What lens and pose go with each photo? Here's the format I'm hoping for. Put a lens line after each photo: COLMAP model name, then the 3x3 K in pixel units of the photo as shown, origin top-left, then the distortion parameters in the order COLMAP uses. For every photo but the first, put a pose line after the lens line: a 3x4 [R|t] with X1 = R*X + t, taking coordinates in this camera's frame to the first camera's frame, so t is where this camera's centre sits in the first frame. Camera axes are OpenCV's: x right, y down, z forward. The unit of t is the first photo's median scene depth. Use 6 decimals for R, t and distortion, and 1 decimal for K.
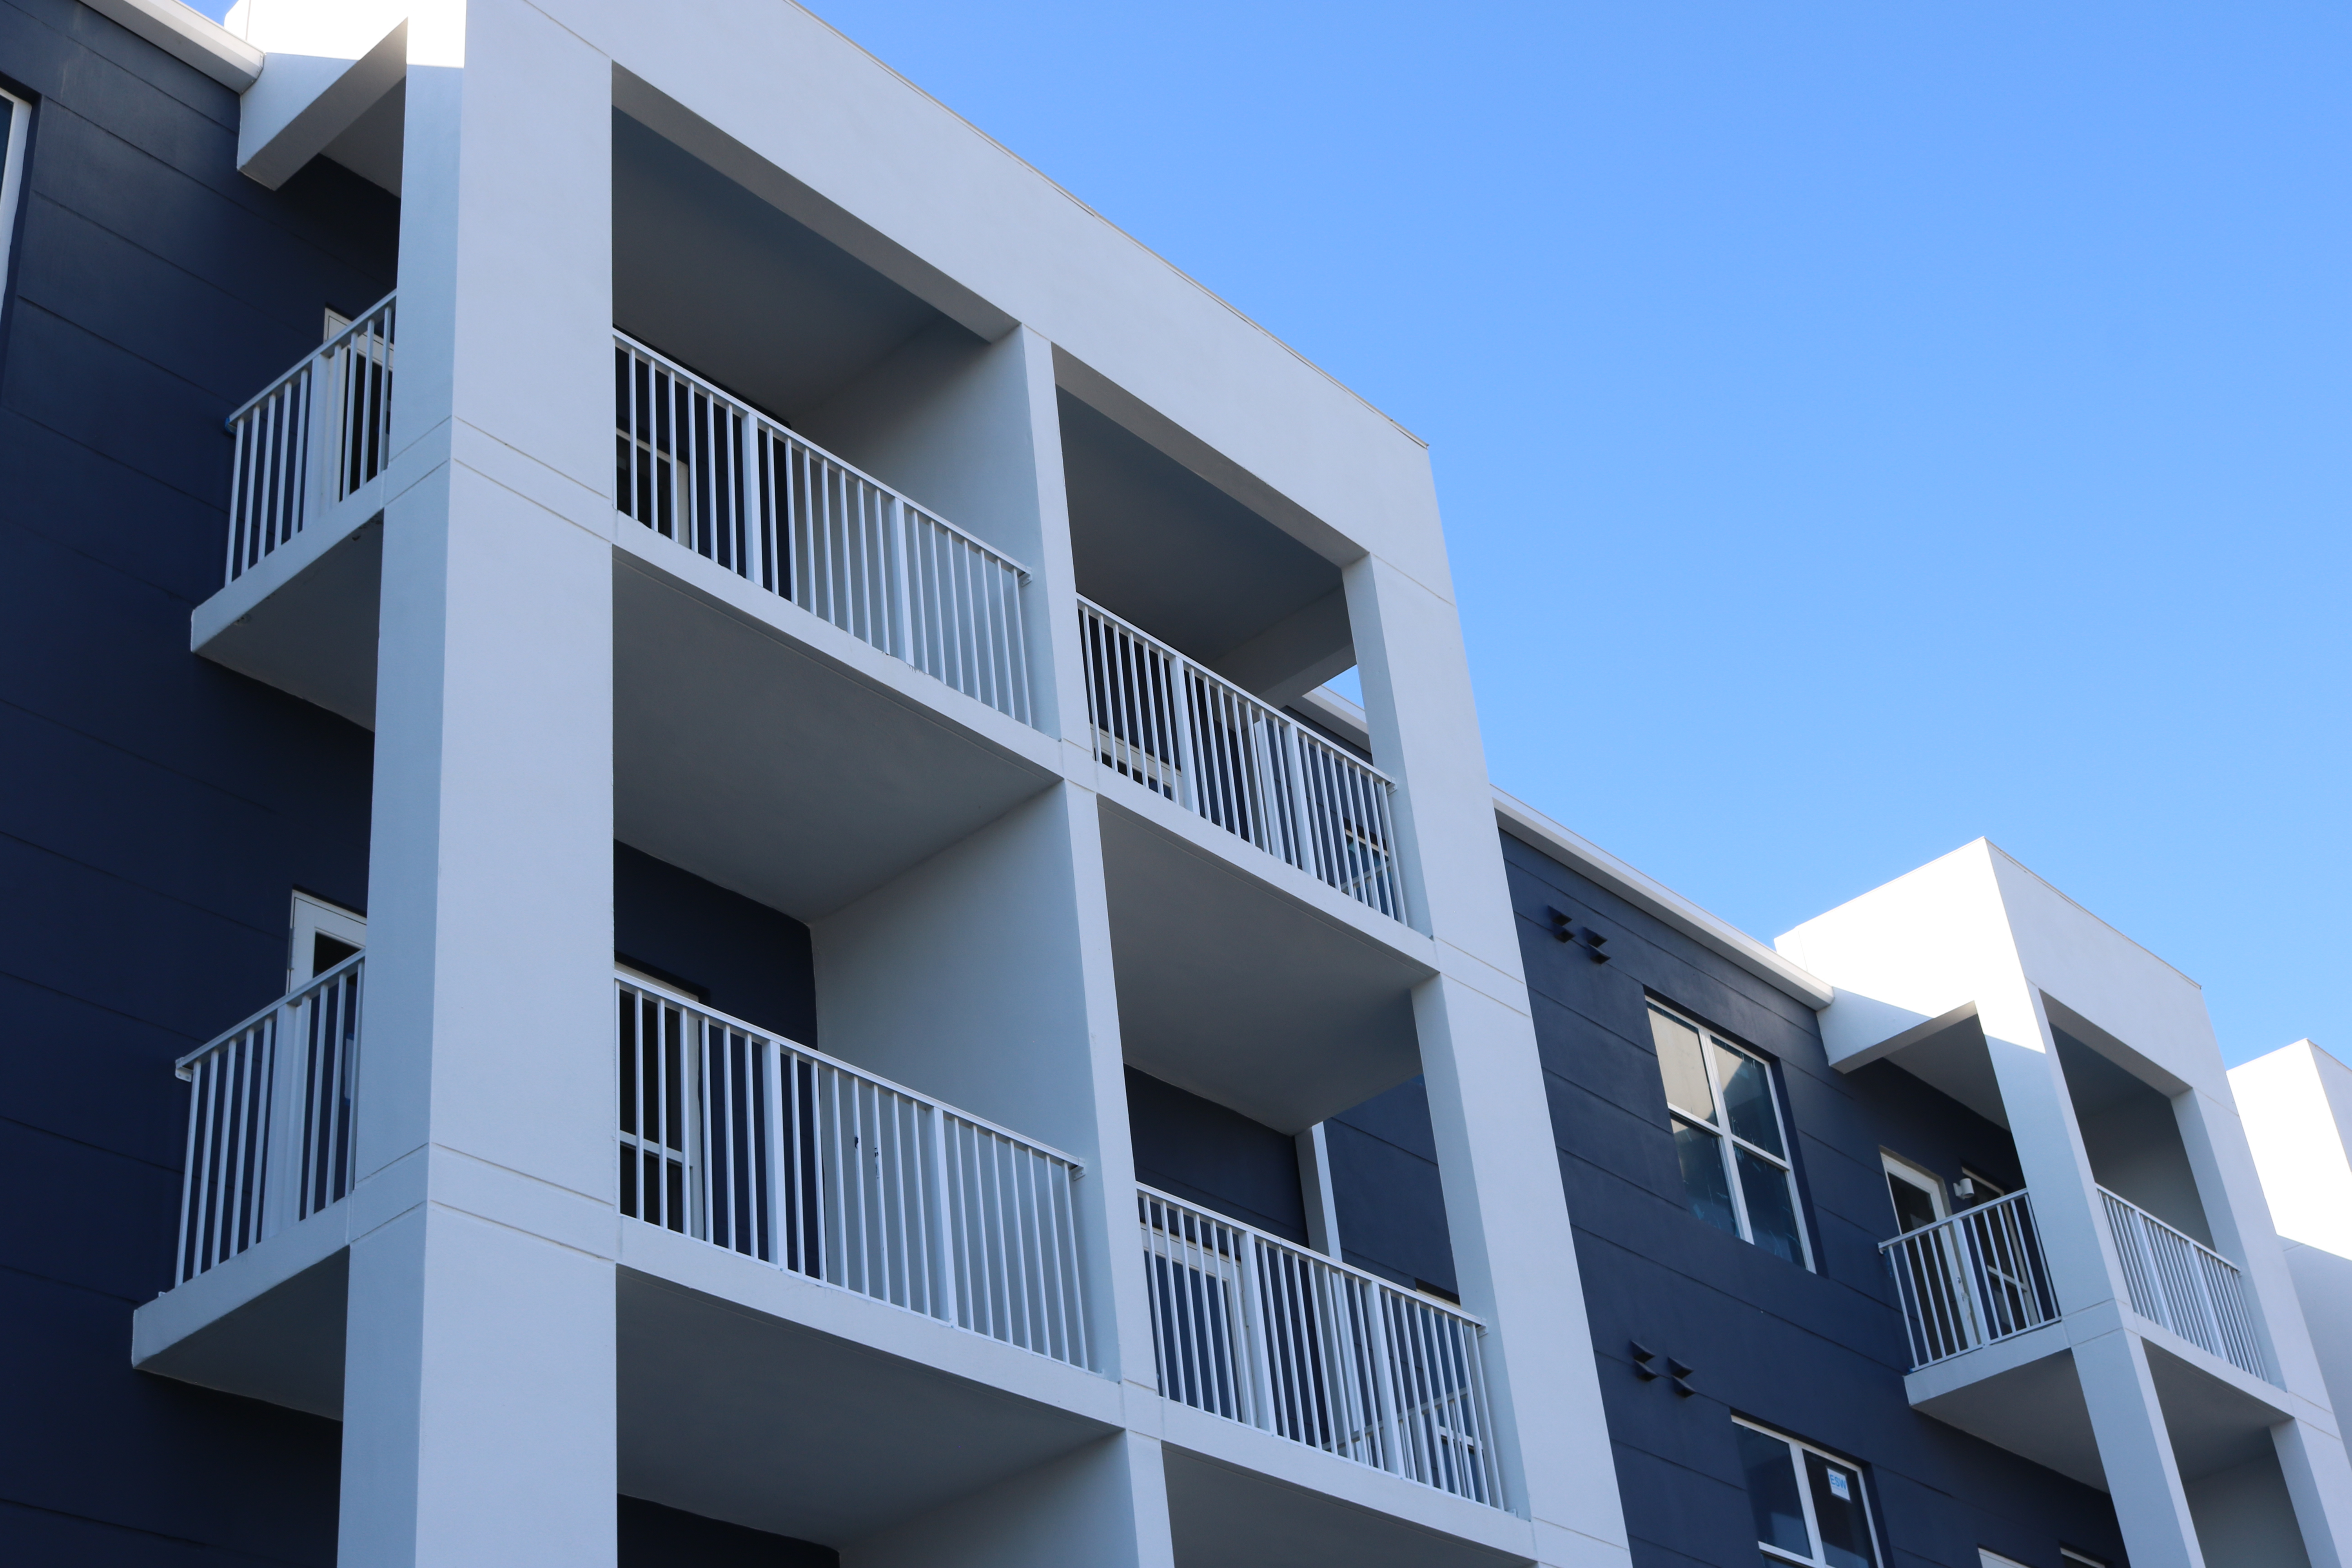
lens RADIAL K [[3226.7, 0, 1176.0], [0, 3226.7, 784.0], [0, 0, 1]] dist [-0.016628, 0.118950]
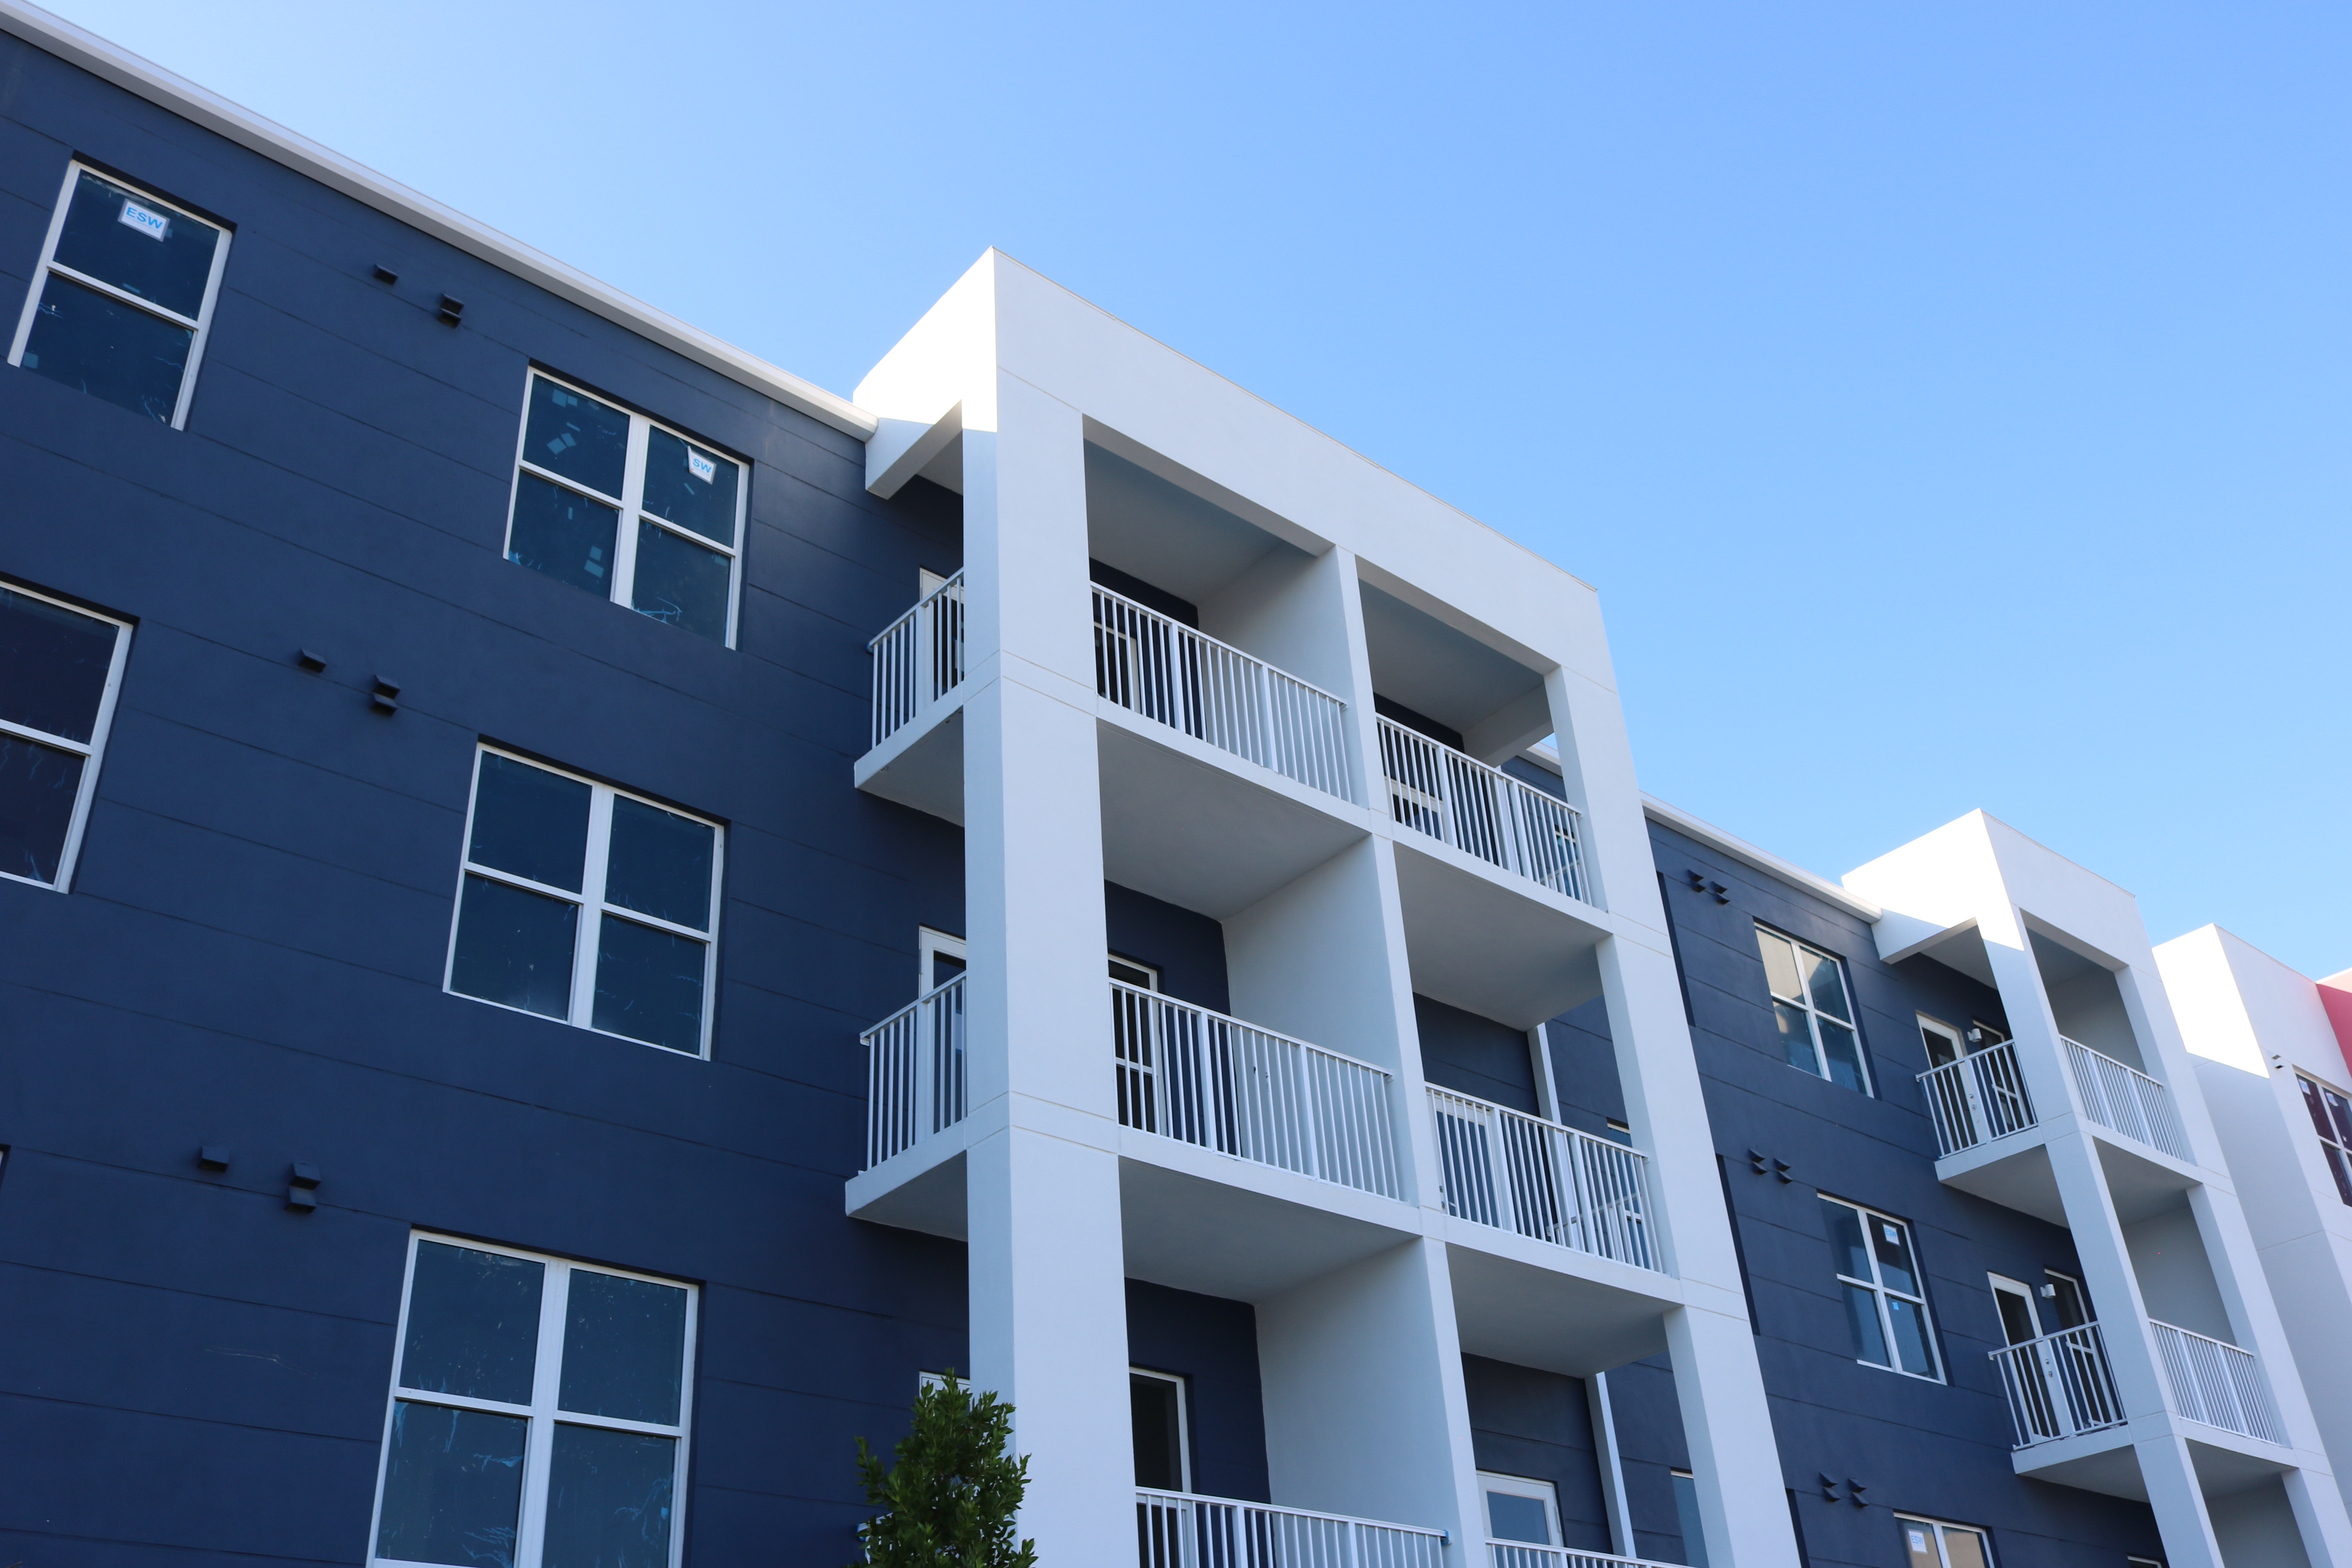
lens RADIAL K [[2127.4, 0, 1176.0], [0, 2127.4, 784.0], [0, 0, 1]] dist [0.003223, -0.002355]
pose [[0.990297, -0.038363, -0.133568, 0.011975], [0.042089, 0.998796, 0.025187, -0.057810], [0.132441, -0.030564, 0.990720, -0.084470]]
